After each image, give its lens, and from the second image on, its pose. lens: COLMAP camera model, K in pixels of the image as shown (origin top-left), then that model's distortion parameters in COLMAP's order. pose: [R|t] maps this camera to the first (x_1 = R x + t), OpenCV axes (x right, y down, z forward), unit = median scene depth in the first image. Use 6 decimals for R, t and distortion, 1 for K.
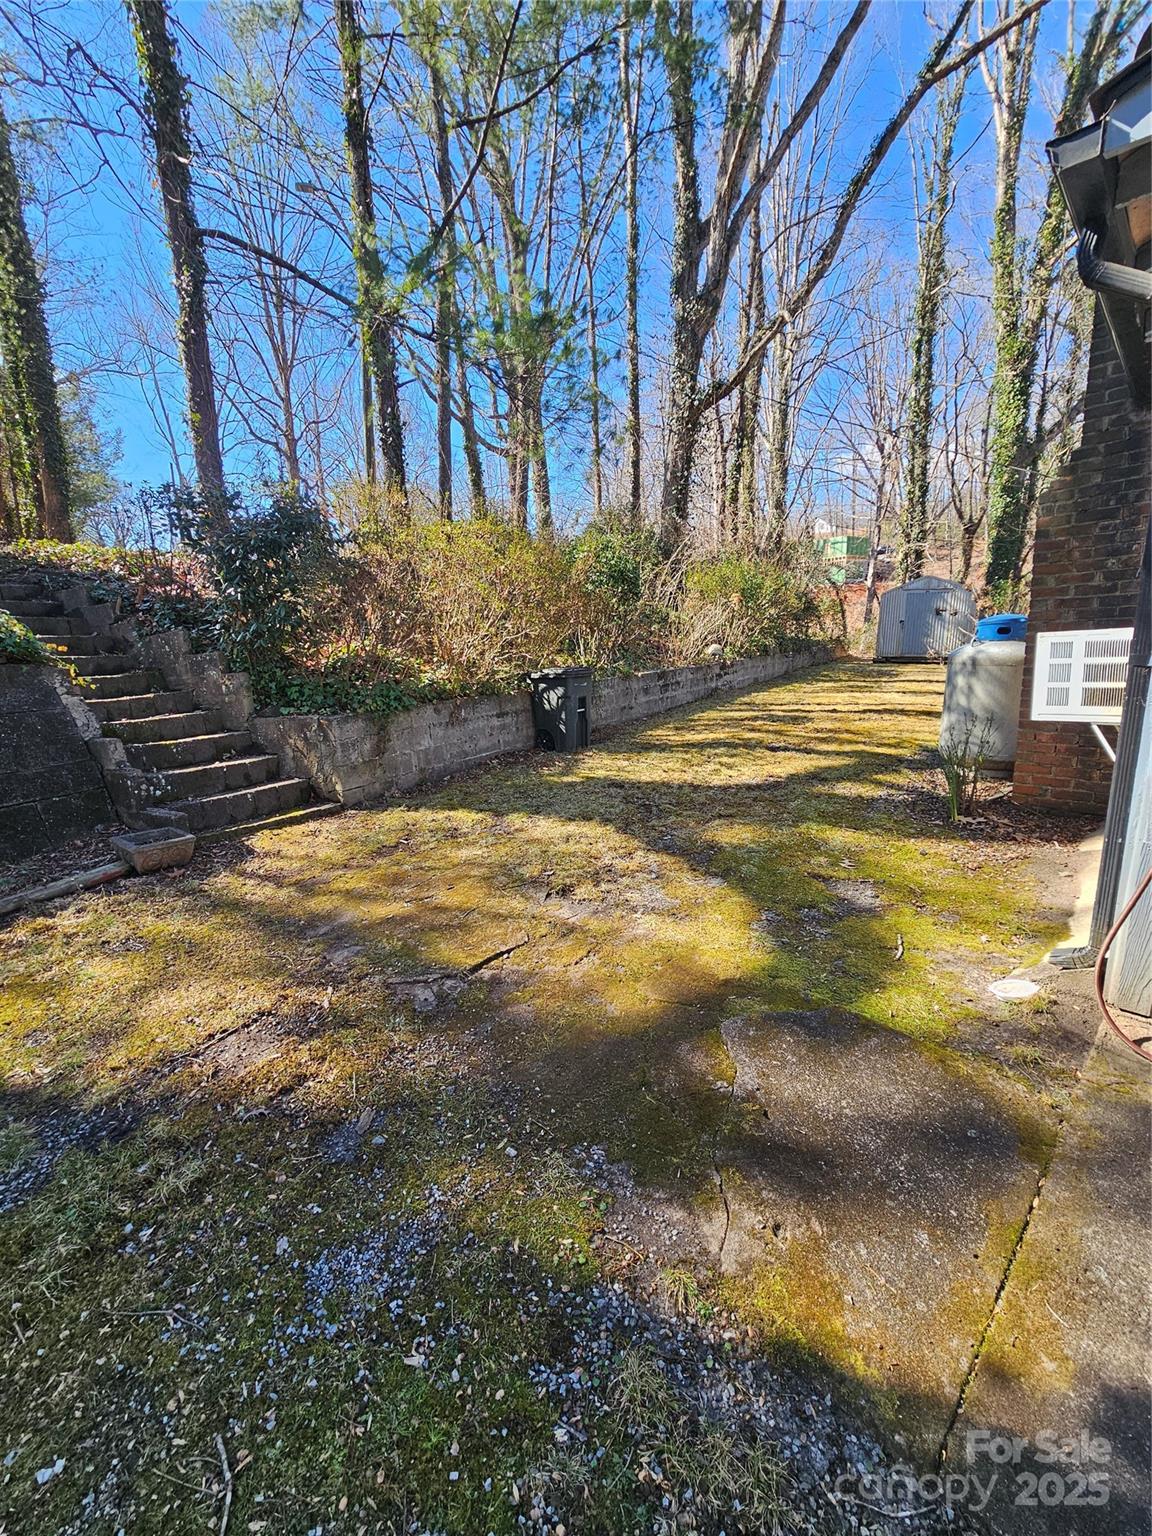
lens RADIAL K [[618.6, 0, 577.5], [0, 618.6, 766.4], [0, 0, 1]] dist [0.000424, -0.000656]
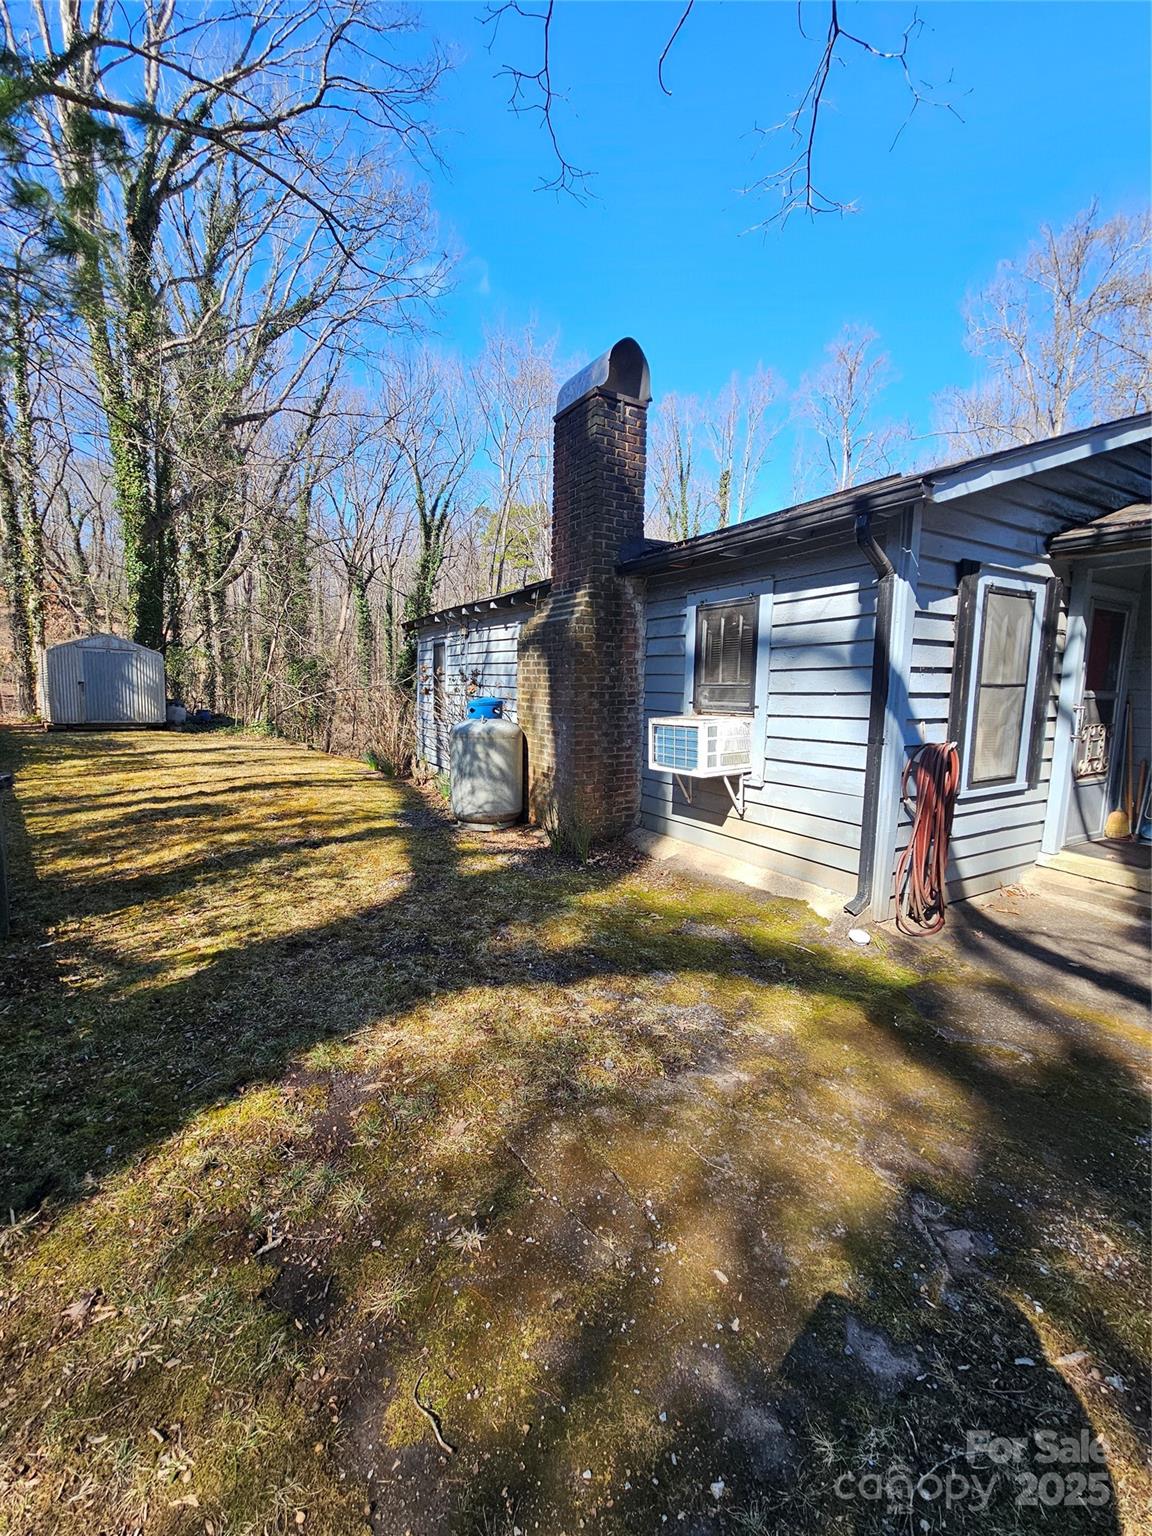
lens RADIAL K [[618.6, 0, 566.8], [0, 618.6, 765.2], [0, 0, 1]] dist [0.000424, -0.000656]
pose [[0.271969, -0.085016, 0.958543, -0.157601], [0.176942, 0.983524, 0.037028, -0.043794], [-0.945899, 0.159537, 0.282531, 0.177218]]
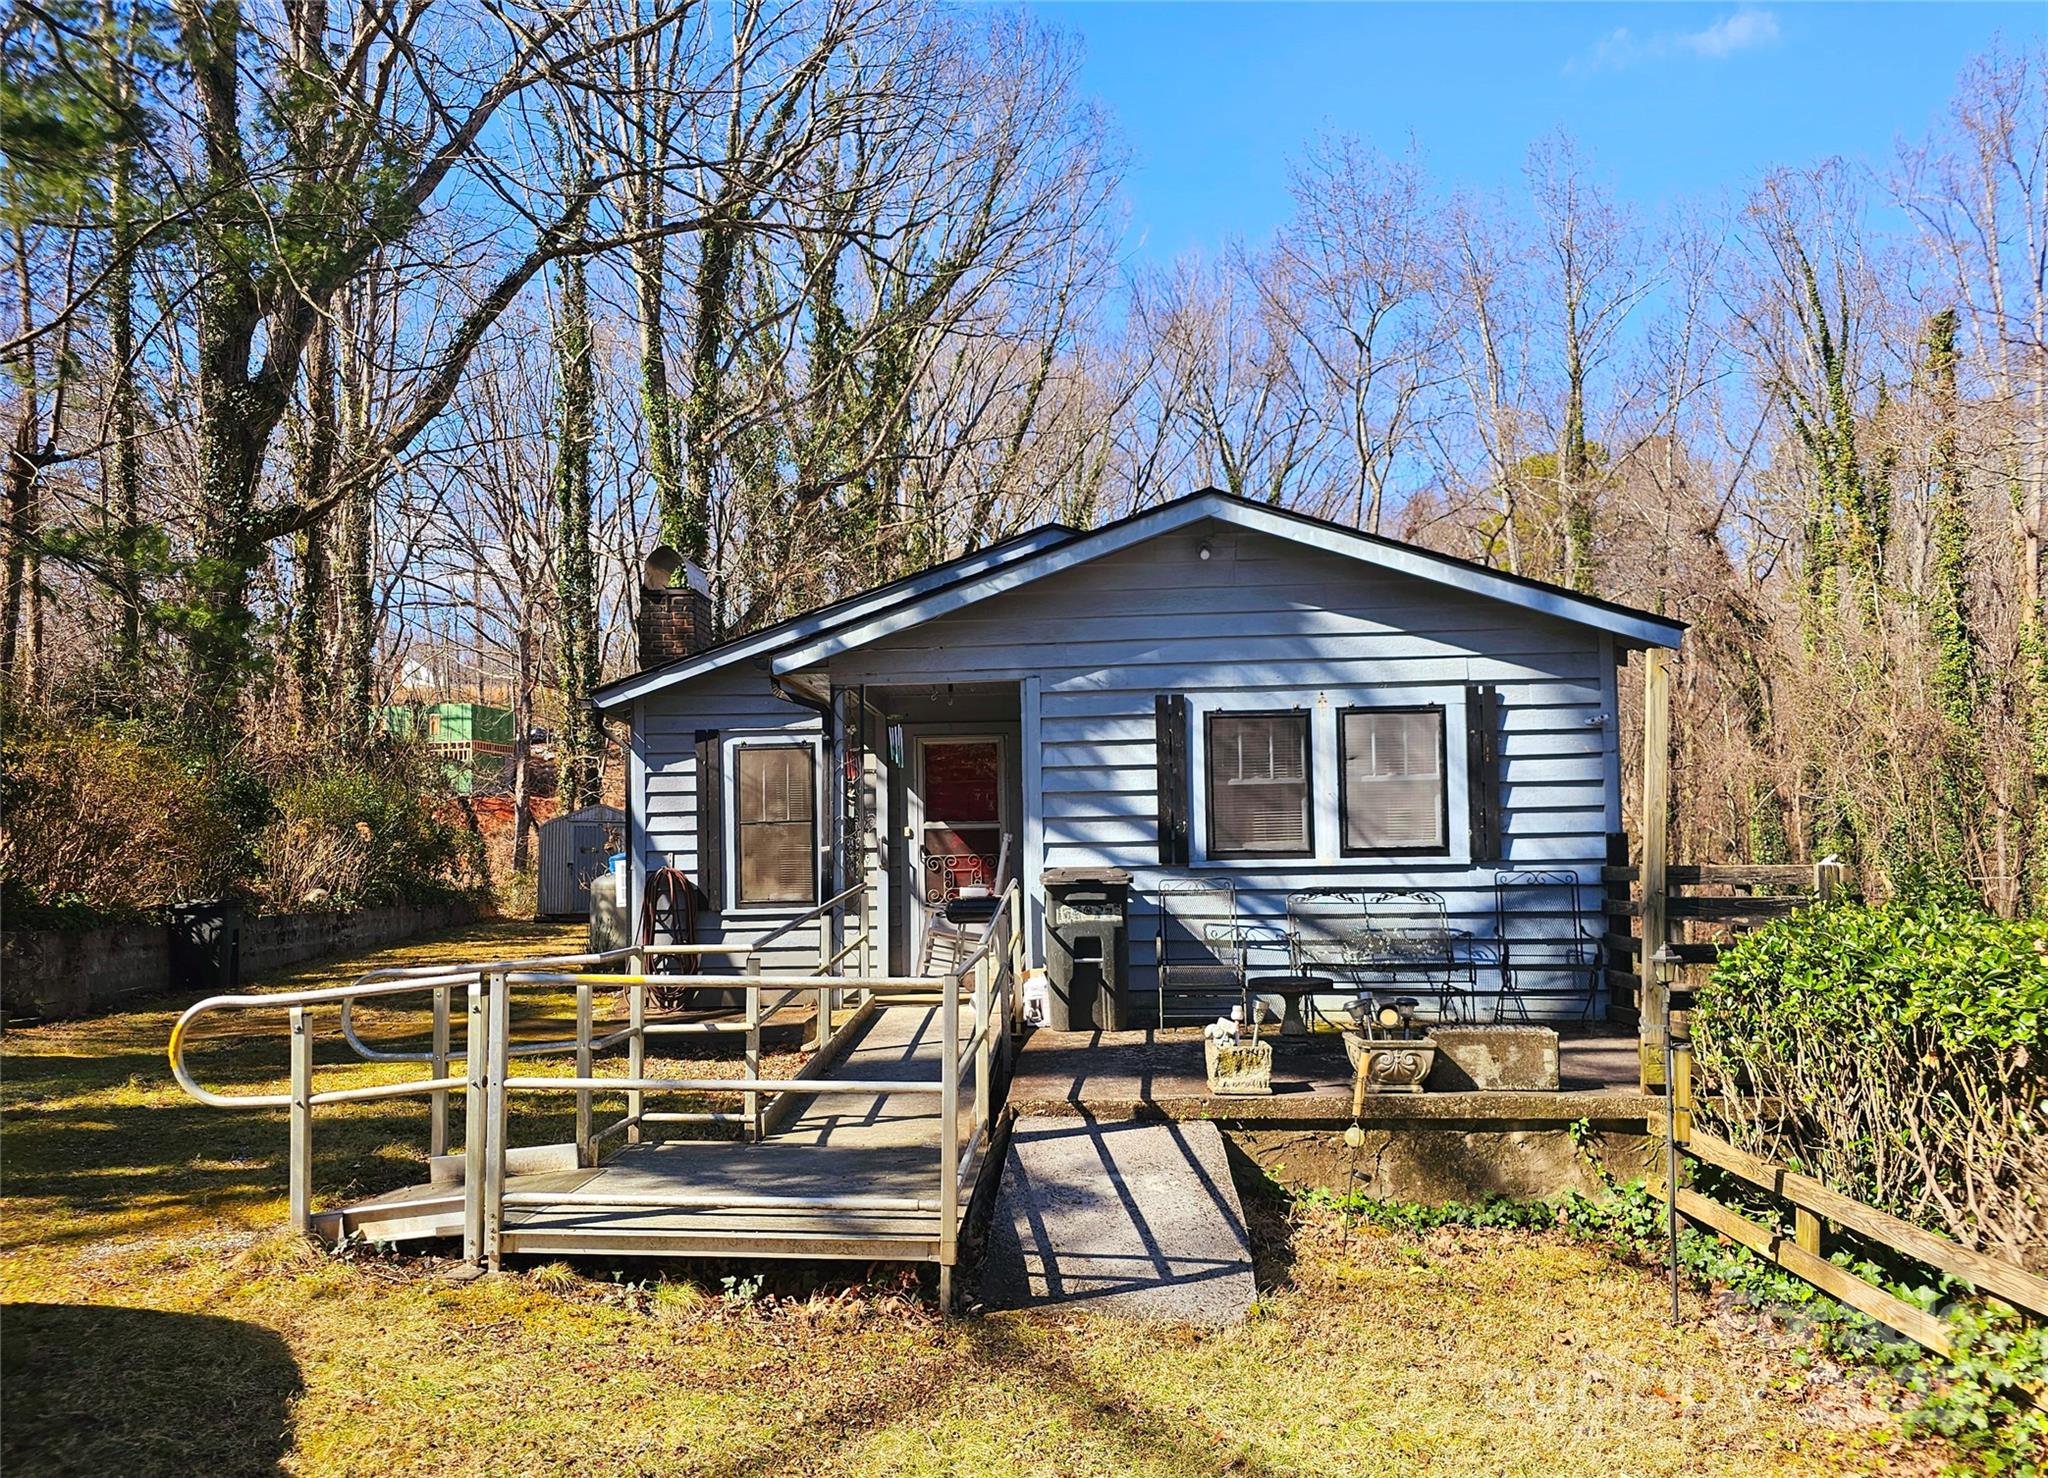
lens RADIAL K [[1370.7, 0, 935.3], [0, 1370.7, 810.0], [0, 0, 1]] dist [0.034907, 0.000695]
pose [[0.750829, 0.047708, 0.658771, -0.256239], [0.131371, 0.966674, -0.219734, 0.135405], [-0.647300, 0.251526, 0.719540, -0.533401]]
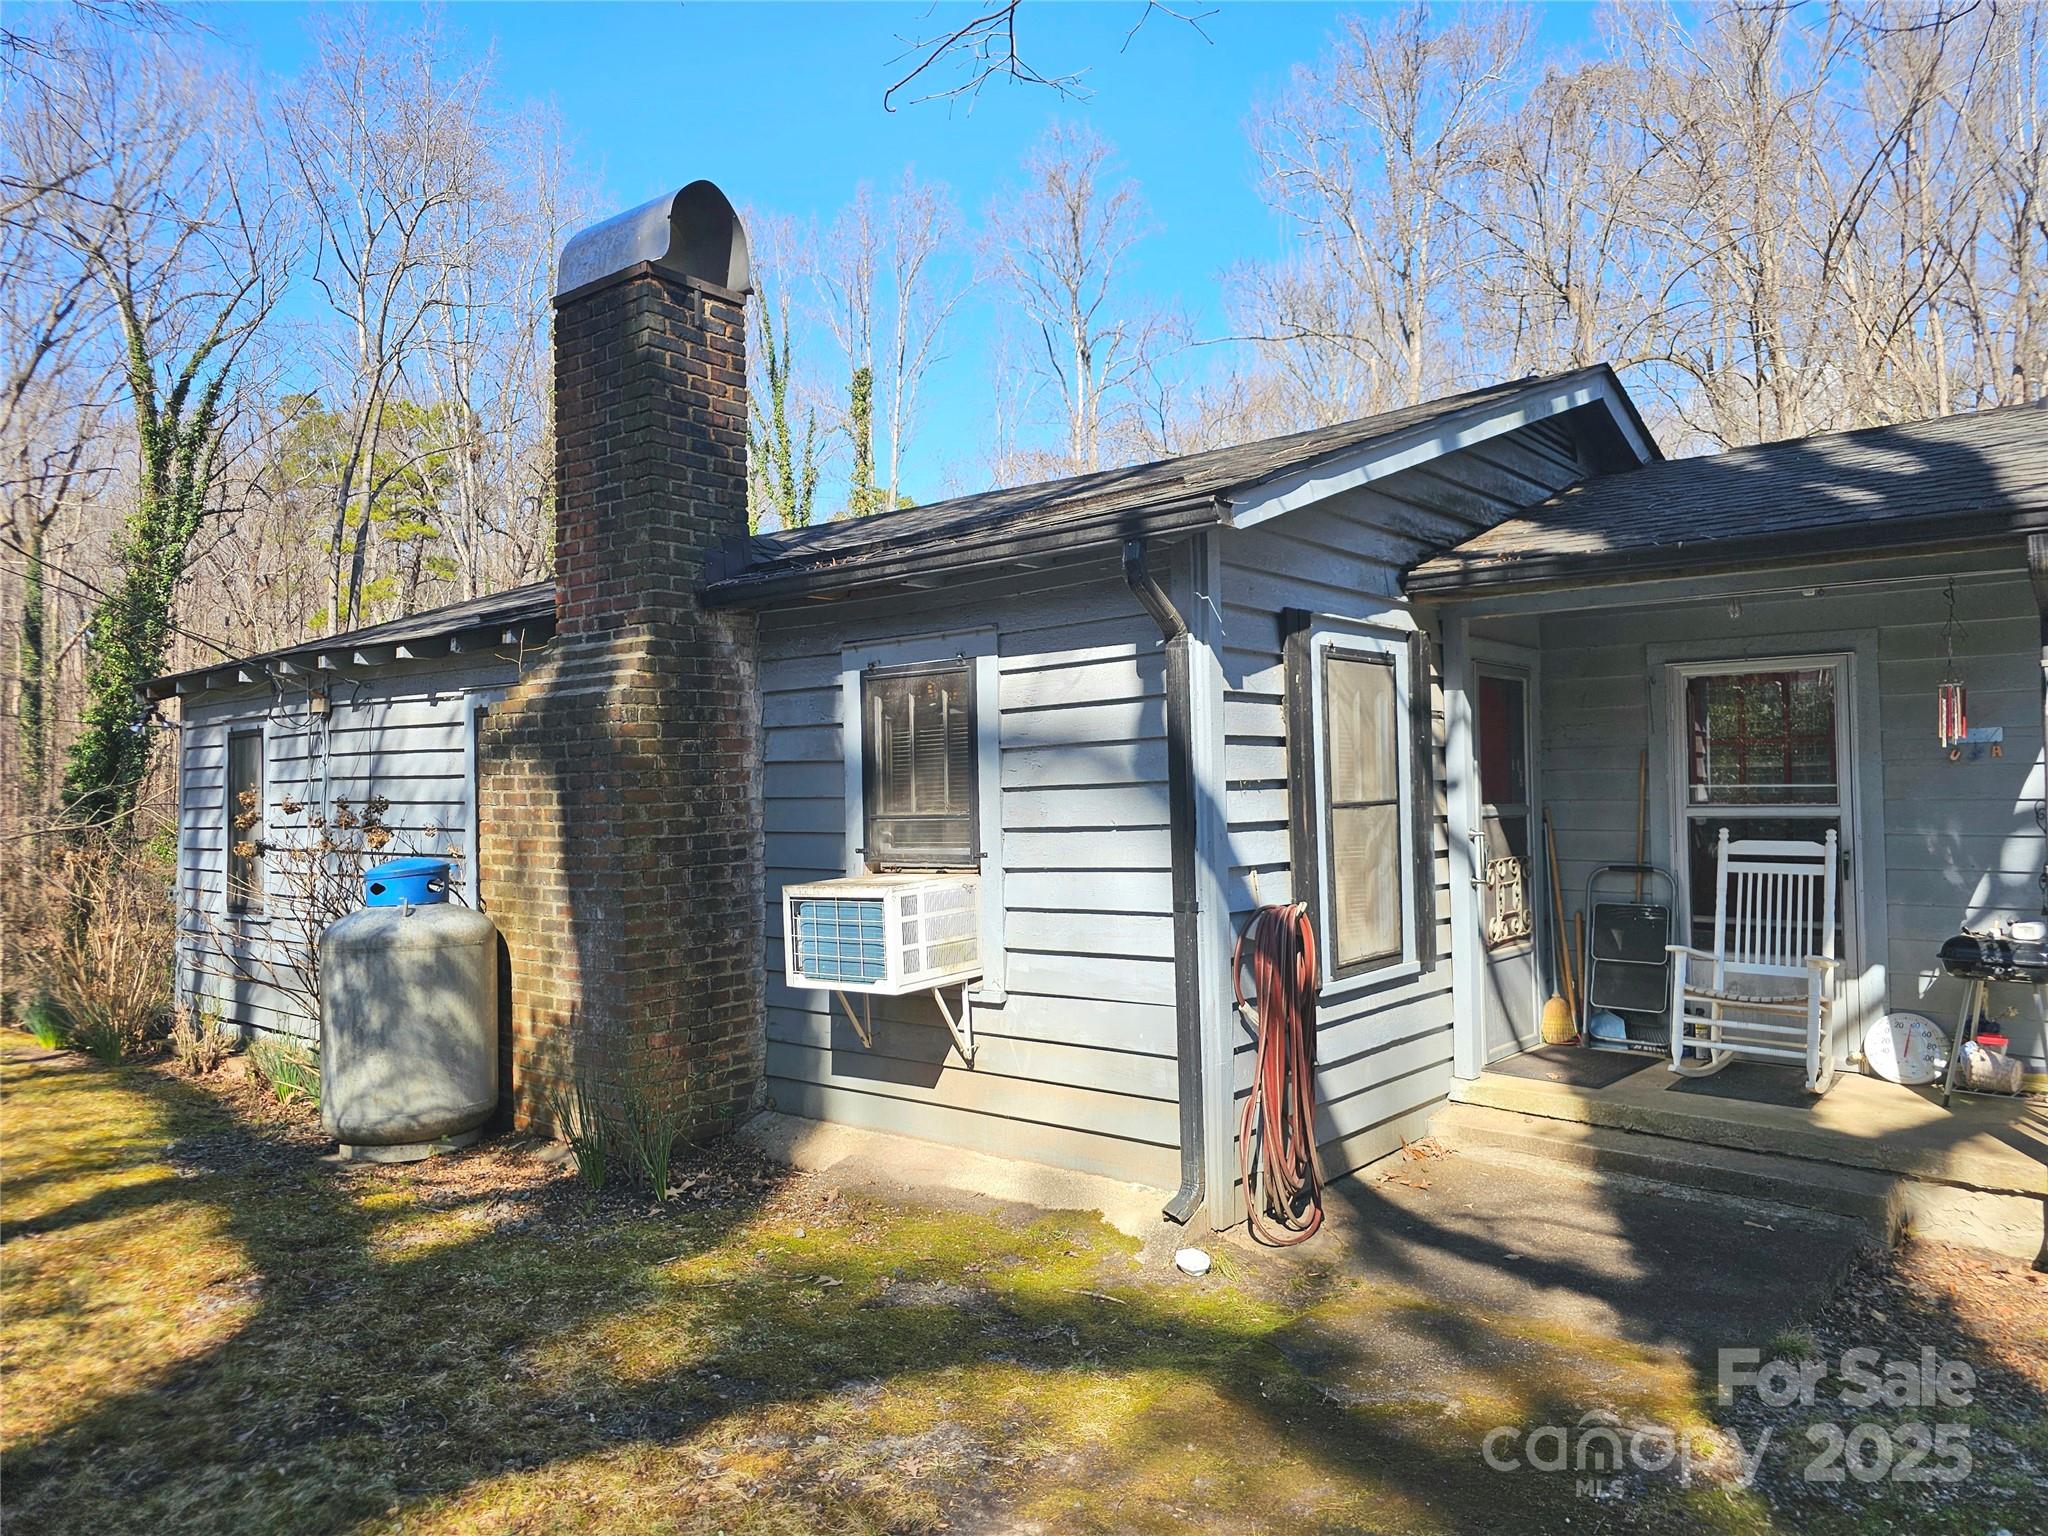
lens RADIAL K [[1360.3, 0, 1011.6], [0, 1360.3, 765.3], [0, 0, 1]] dist [0.060909, -0.029320]
pose [[-0.064984, 0.059332, 0.996121, -0.203923], [0.227474, 0.972830, -0.043105, -0.050421], [-0.971613, 0.223791, -0.076715, 0.185502]]
